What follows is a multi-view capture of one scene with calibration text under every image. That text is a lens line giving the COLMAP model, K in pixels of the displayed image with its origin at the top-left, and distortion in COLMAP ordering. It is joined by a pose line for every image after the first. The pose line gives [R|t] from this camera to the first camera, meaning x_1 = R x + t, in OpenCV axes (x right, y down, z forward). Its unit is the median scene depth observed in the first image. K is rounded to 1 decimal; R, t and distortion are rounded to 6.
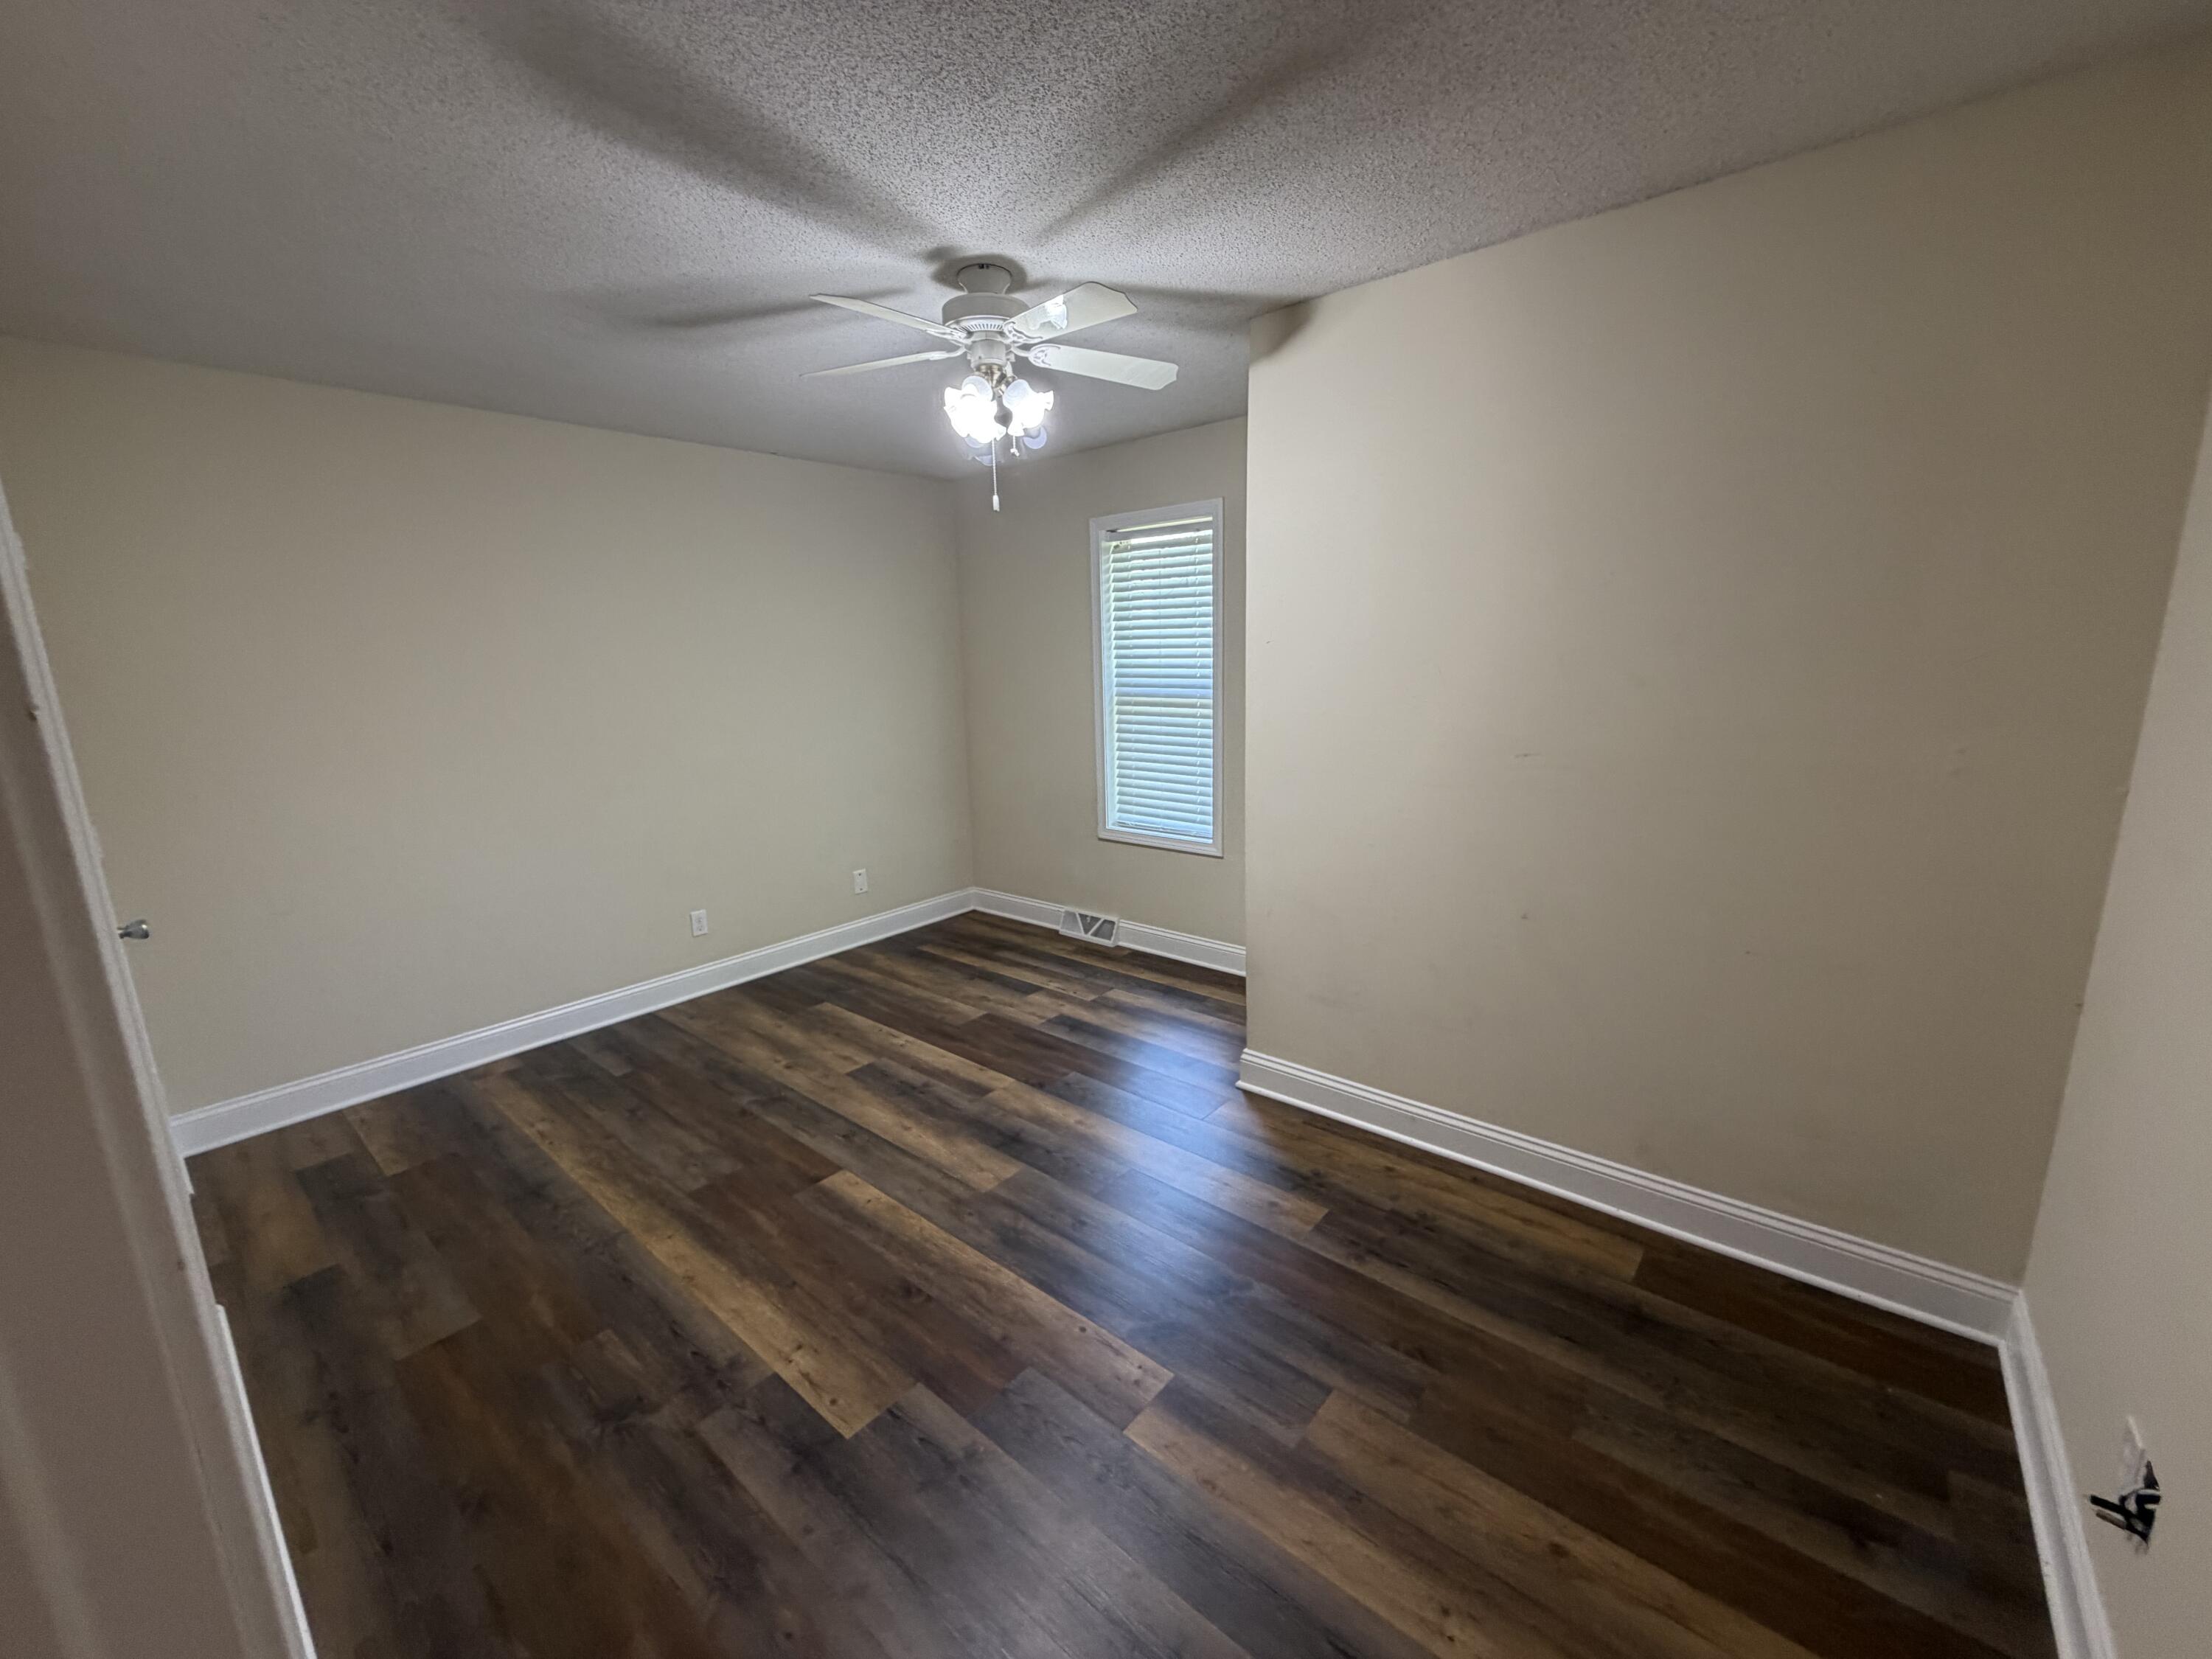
lens RADIAL K [[880.8, 0, 1106.4], [0, 880.8, 826.7], [0, 0, 1]] dist [-0.000704, -0.000440]
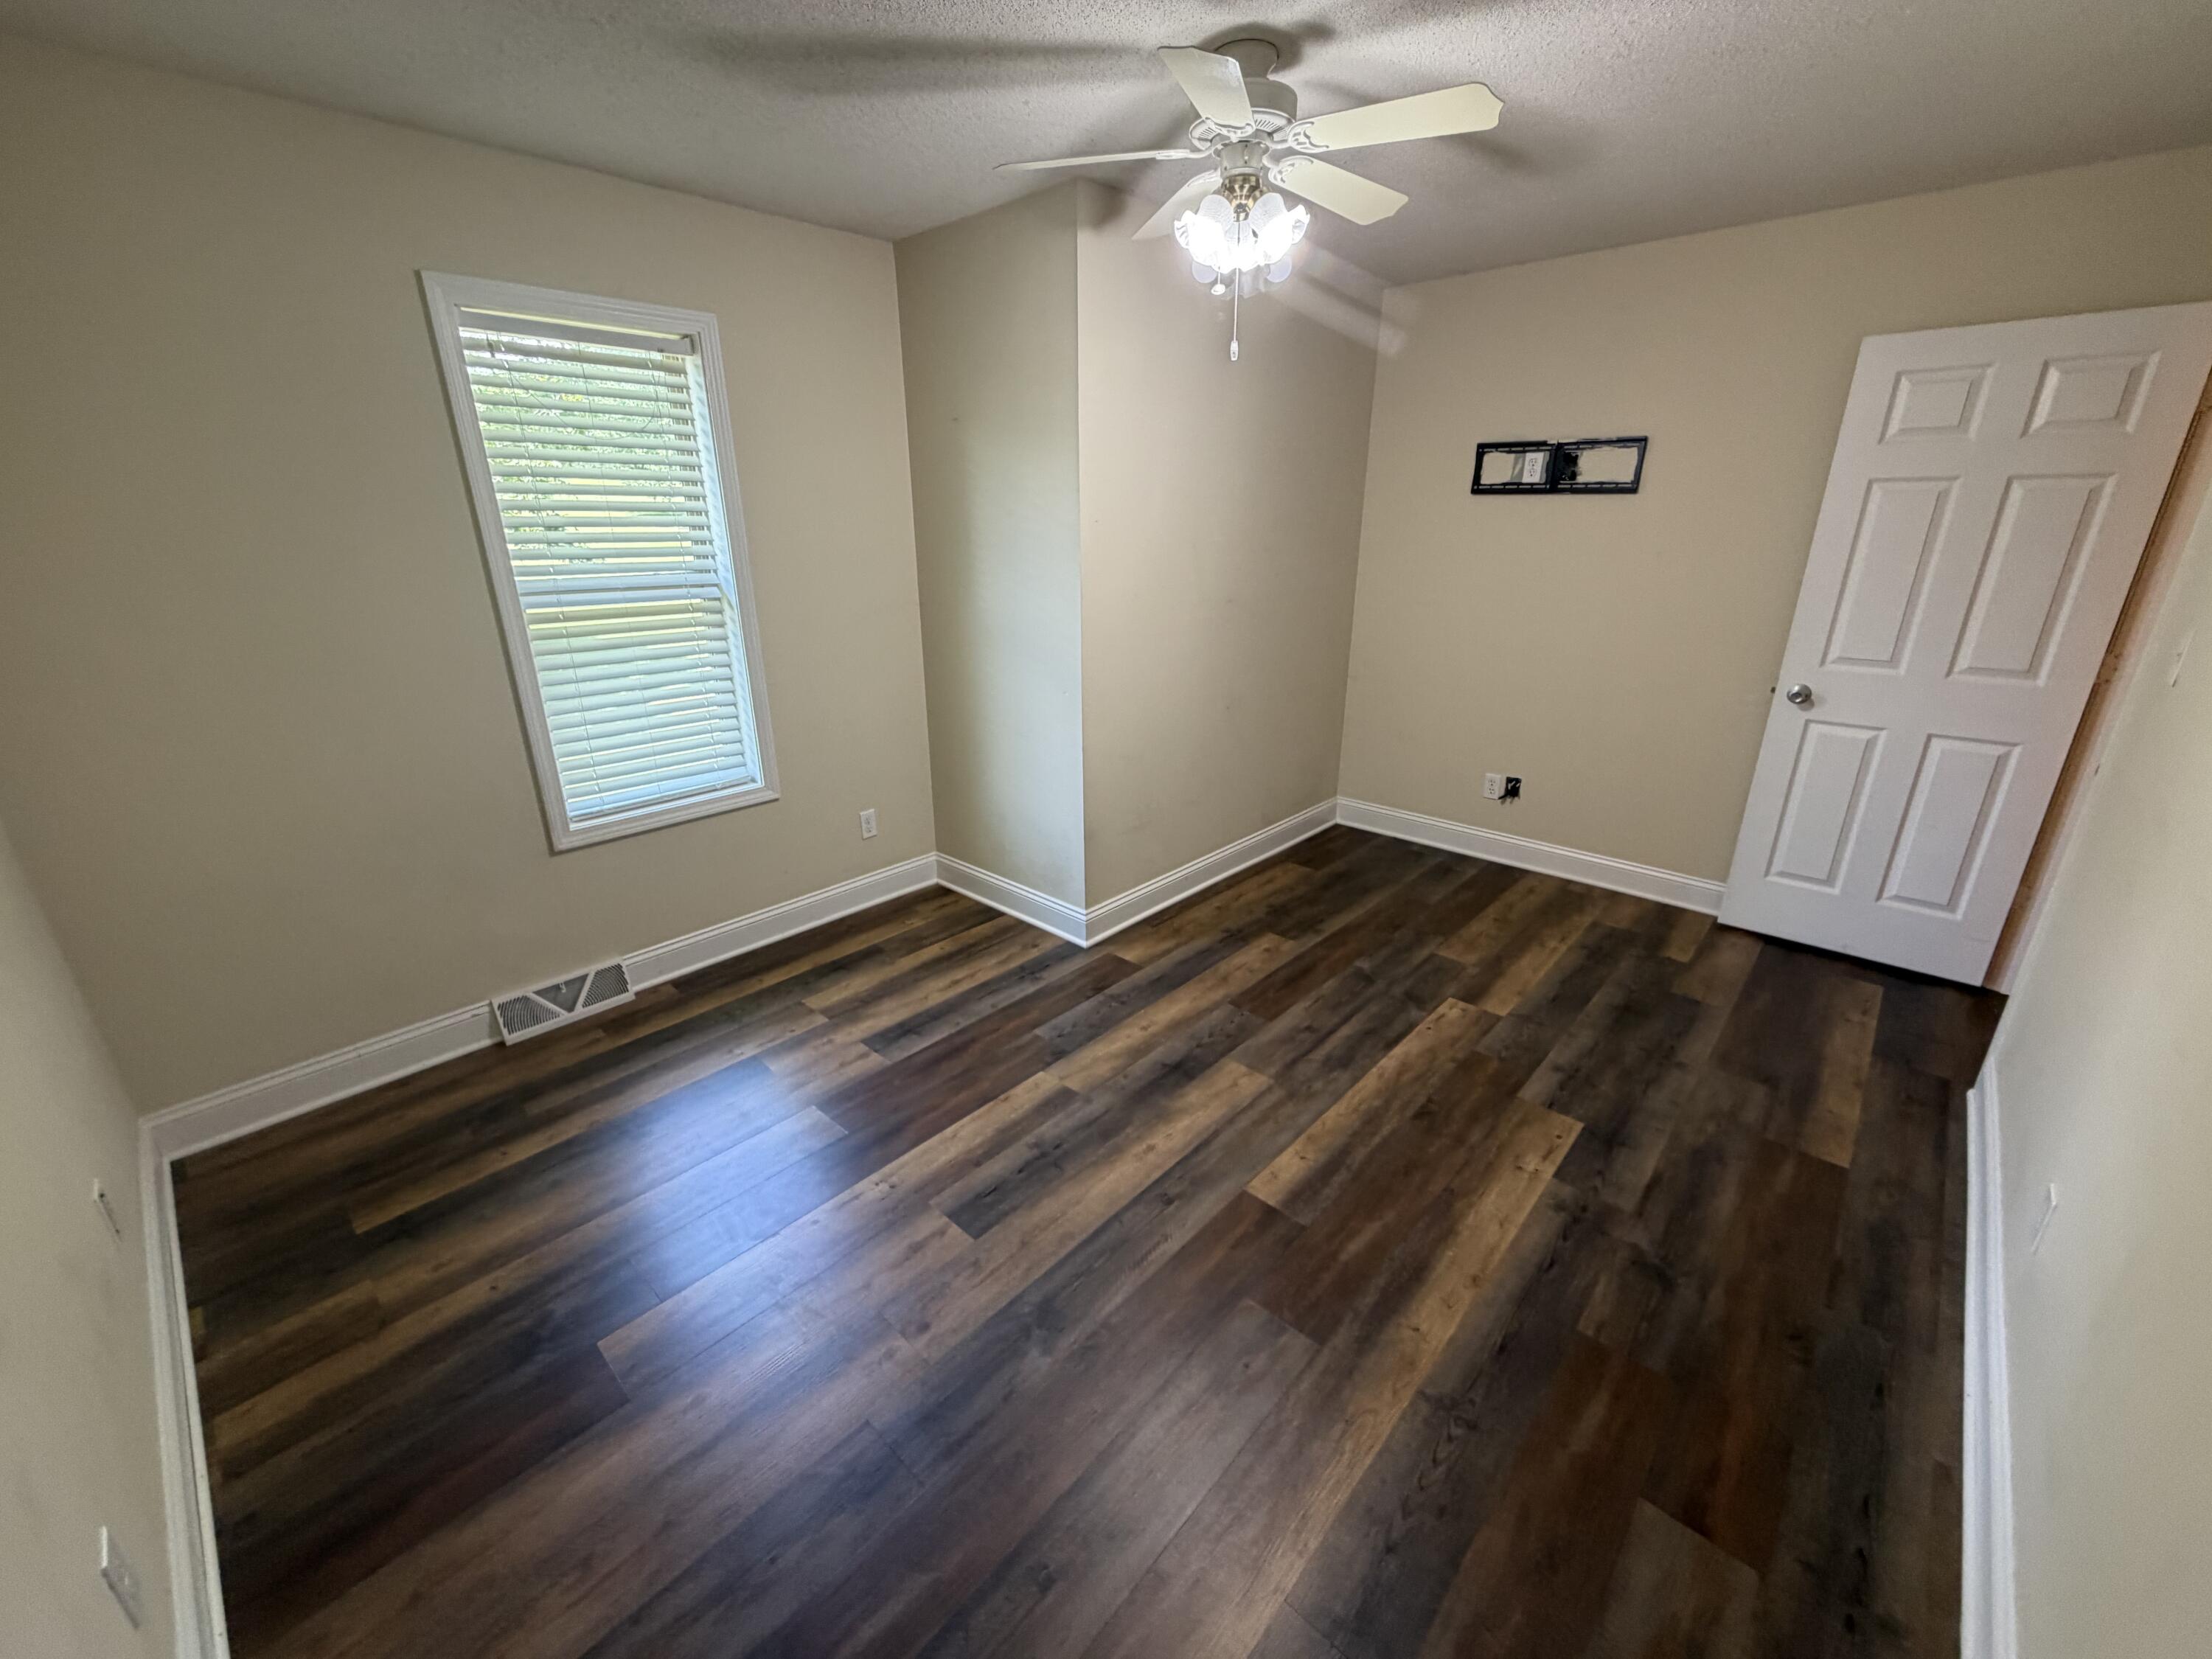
lens RADIAL K [[880.8, 0, 1094.8], [0, 880.8, 827.5], [0, 0, 1]] dist [-0.000704, -0.000440]
pose [[0.051223, -0.314774, 0.947784, -1.109201], [0.199801, 0.933073, 0.299090, -0.219493], [-0.978497, 0.174048, 0.110687, 1.131382]]
